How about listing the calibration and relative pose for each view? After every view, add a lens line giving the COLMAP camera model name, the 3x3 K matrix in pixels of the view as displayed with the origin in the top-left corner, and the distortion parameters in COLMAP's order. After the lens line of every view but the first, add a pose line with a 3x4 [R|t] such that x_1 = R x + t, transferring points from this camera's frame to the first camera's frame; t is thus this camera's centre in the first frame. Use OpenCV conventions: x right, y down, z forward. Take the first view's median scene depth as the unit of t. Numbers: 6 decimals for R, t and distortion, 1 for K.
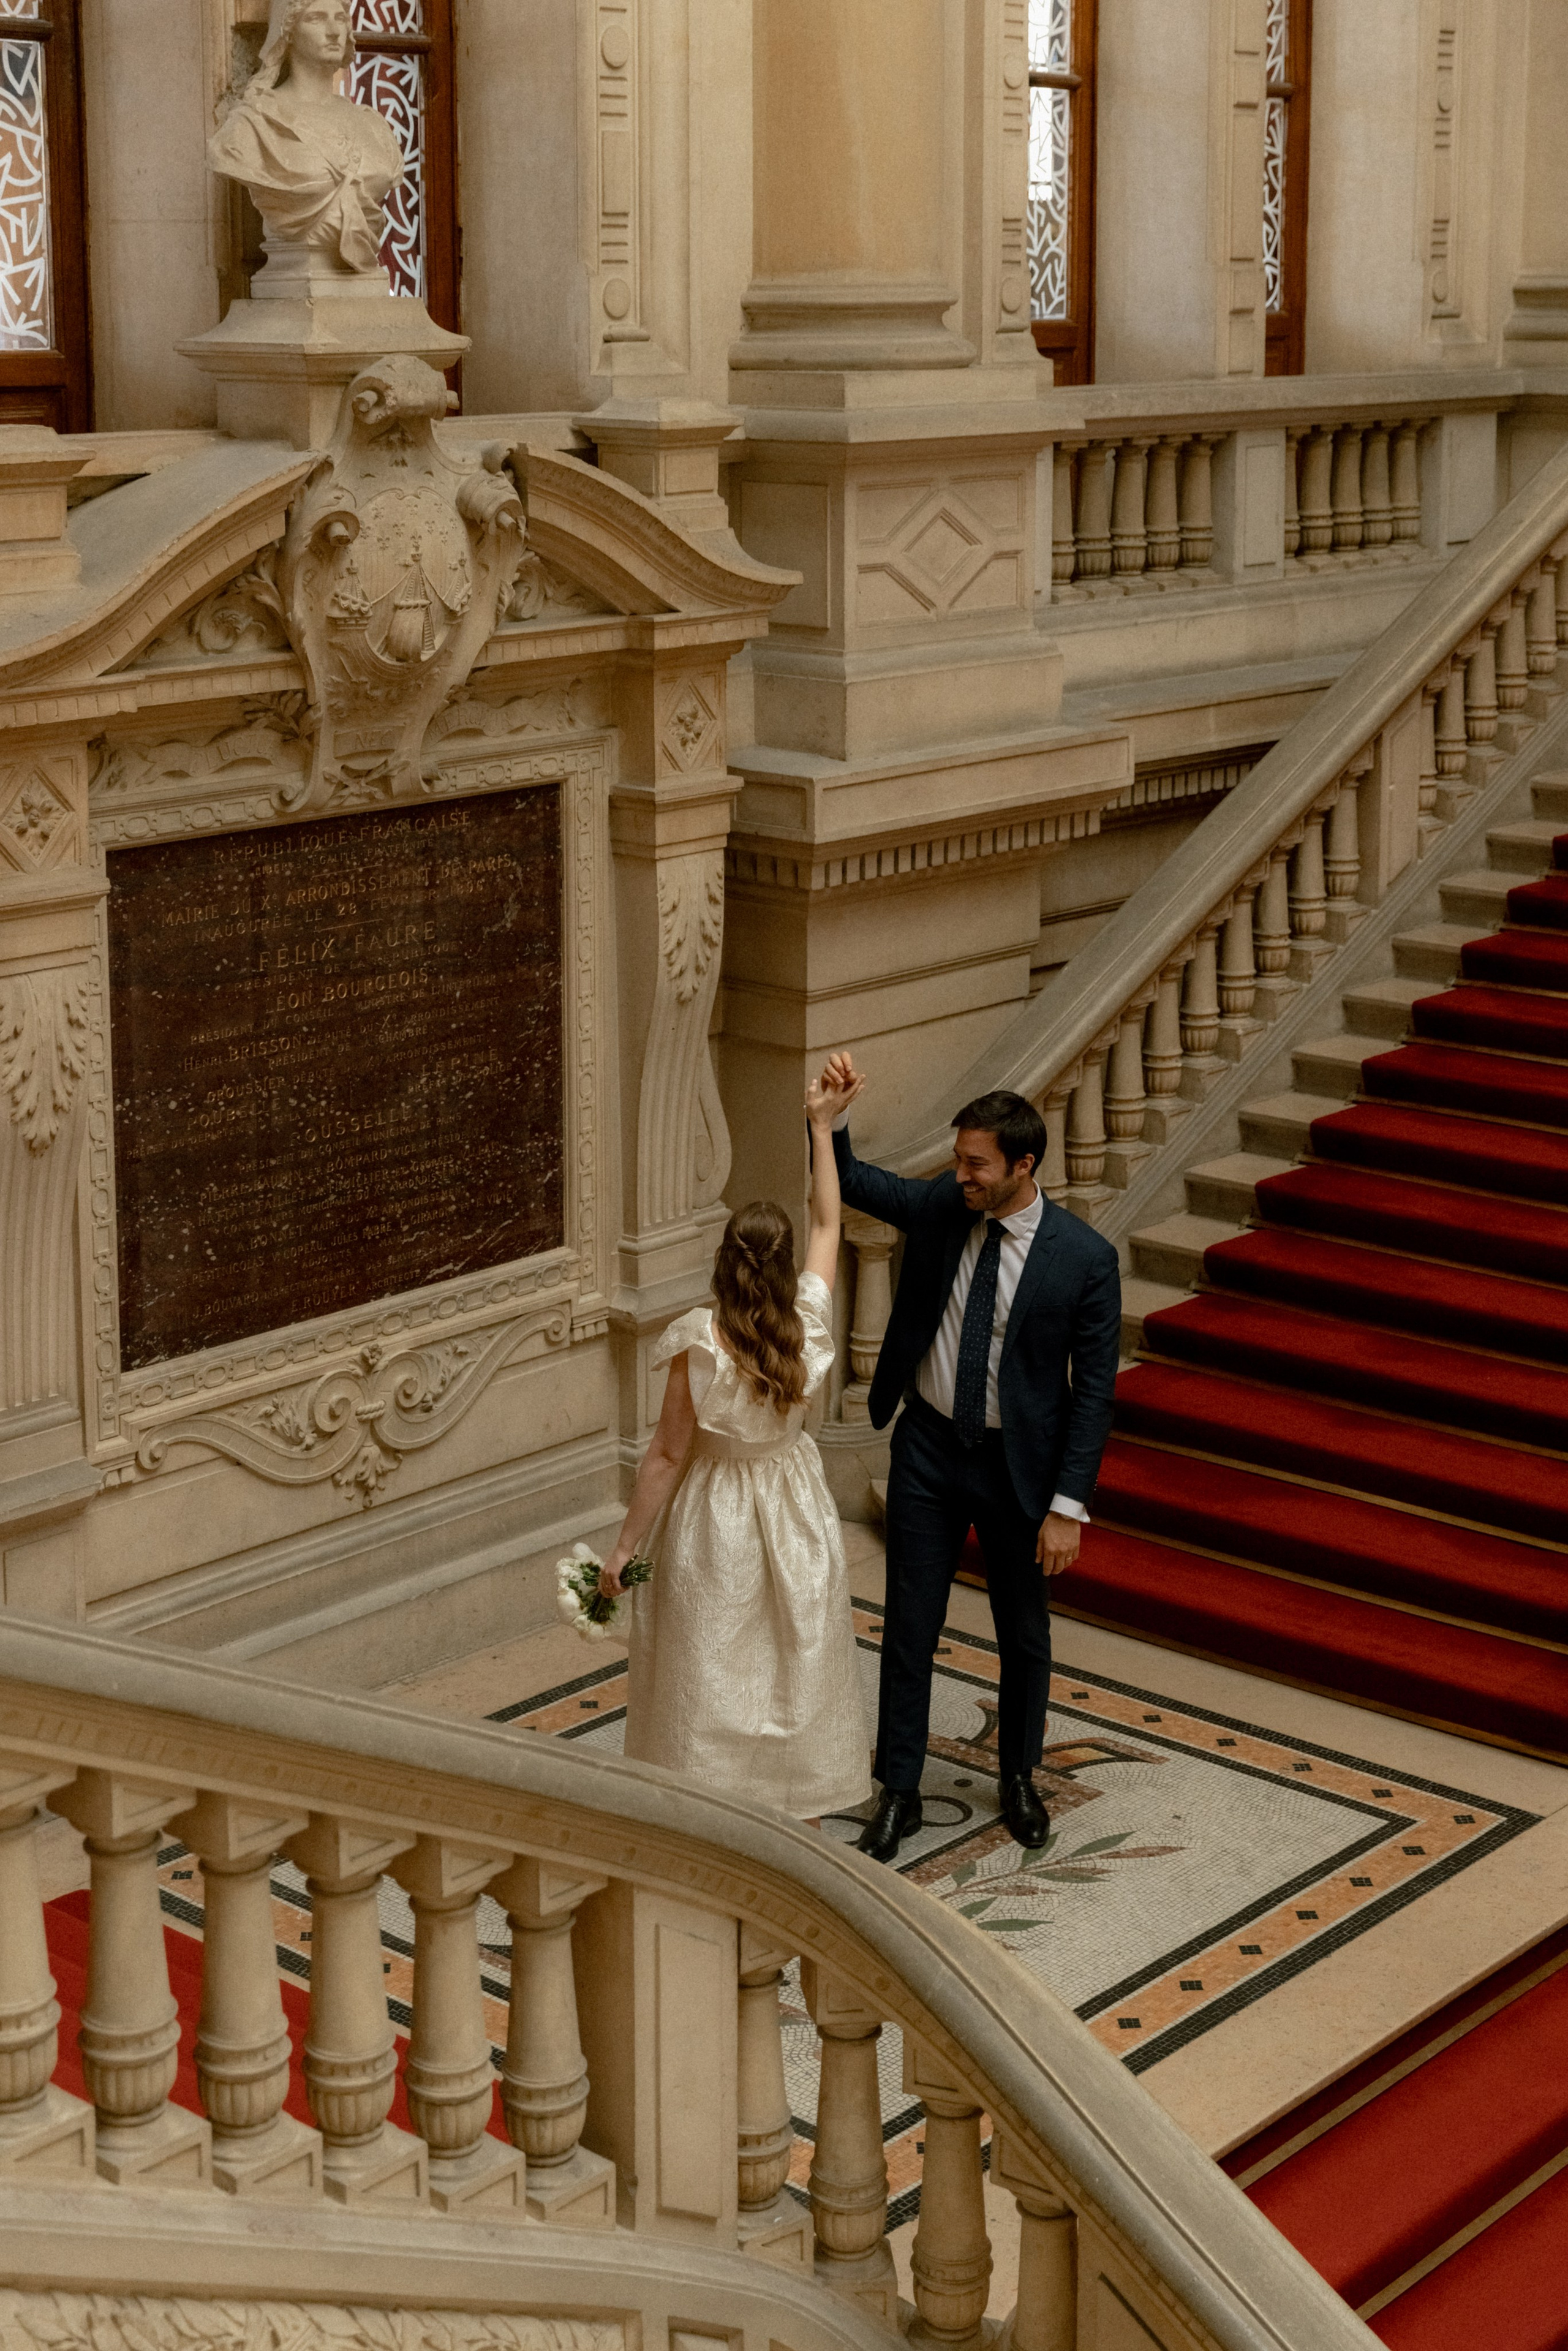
lens RADIAL K [[3534.5, 0, 785.6], [0, 3534.5, 834.7], [0, 0, 1]] dist [-0.021359, -0.017030]
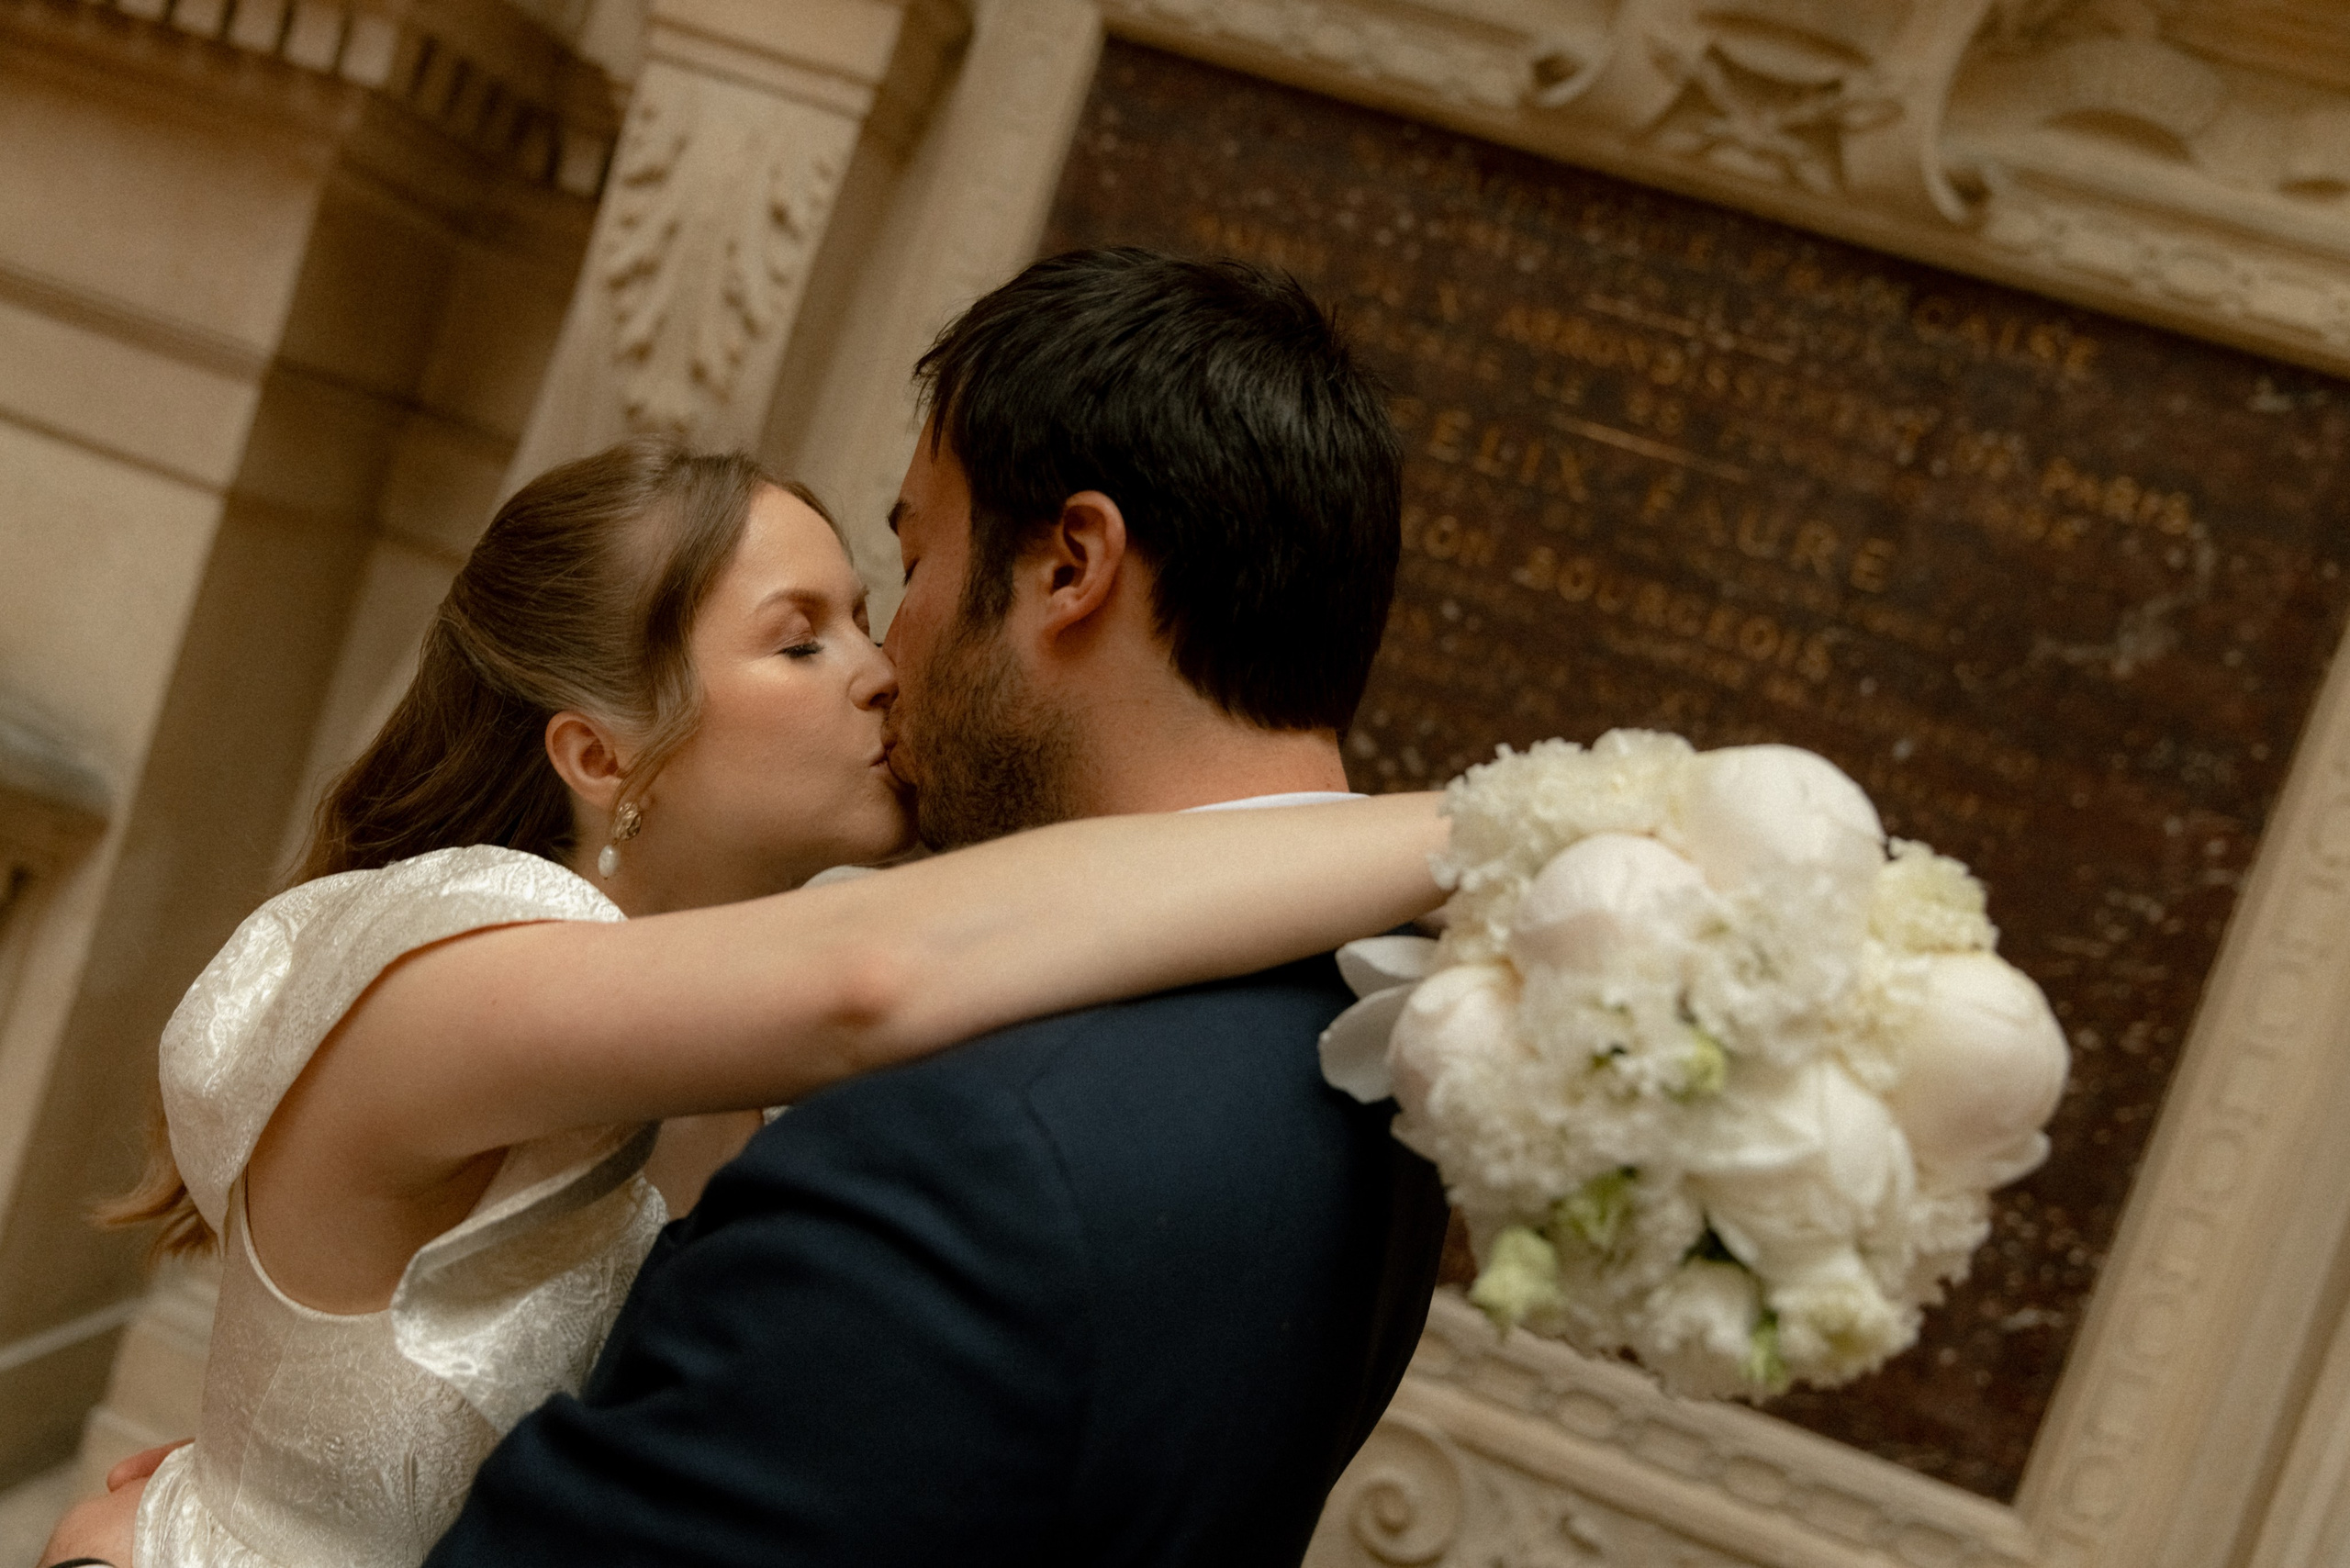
lens RADIAL K [[2041.8, 0, 1175.0], [0, 2041.8, 784.0], [0, 0, 1]] dist [0.016477, 0.001890]
pose [[0.485108, 0.222716, -0.845617, 0.076777], [-0.440665, 0.897522, -0.016411, 0.095025], [0.755305, 0.380595, 0.533538, 0.835404]]
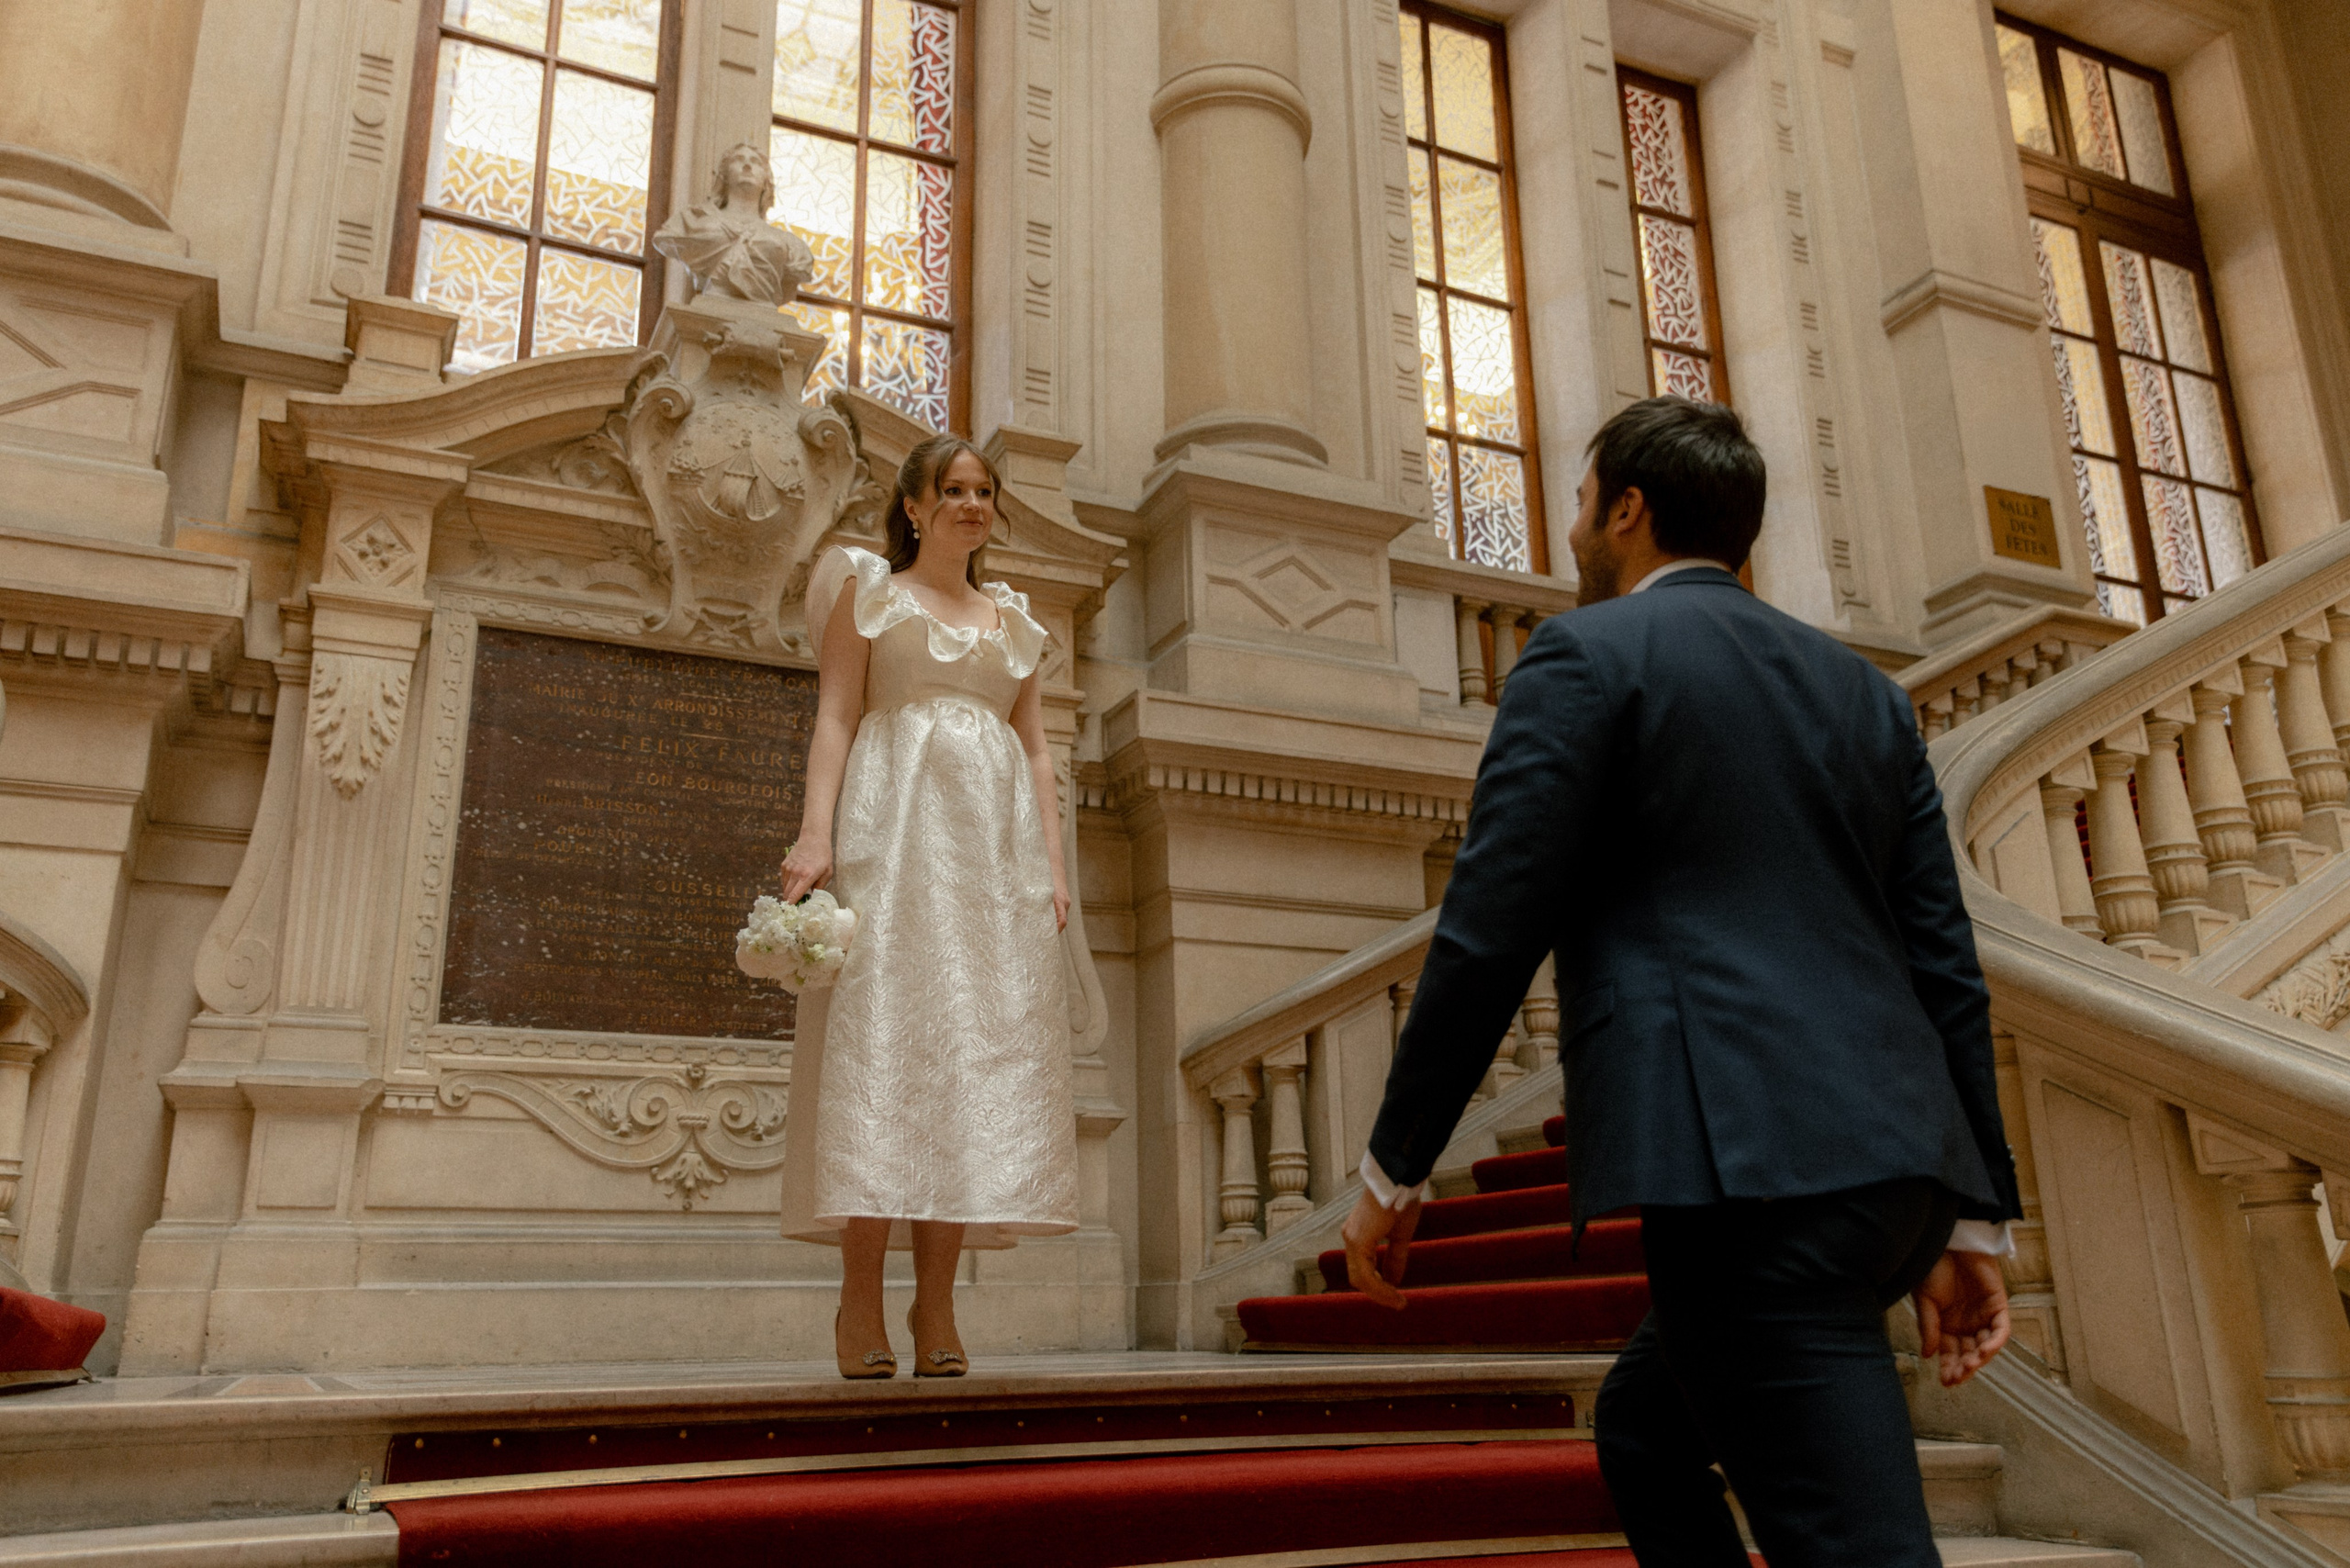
lens RADIAL K [[1810.8, 0, 1175.0], [0, 1810.8, 784.0], [0, 0, 1]] dist [0.003694, 0.001607]
pose [[0.922073, -0.128618, -0.365019, 0.279162], [-0.042640, 0.903658, -0.426127, 0.322132], [0.384660, 0.408485, 0.827754, 0.517387]]
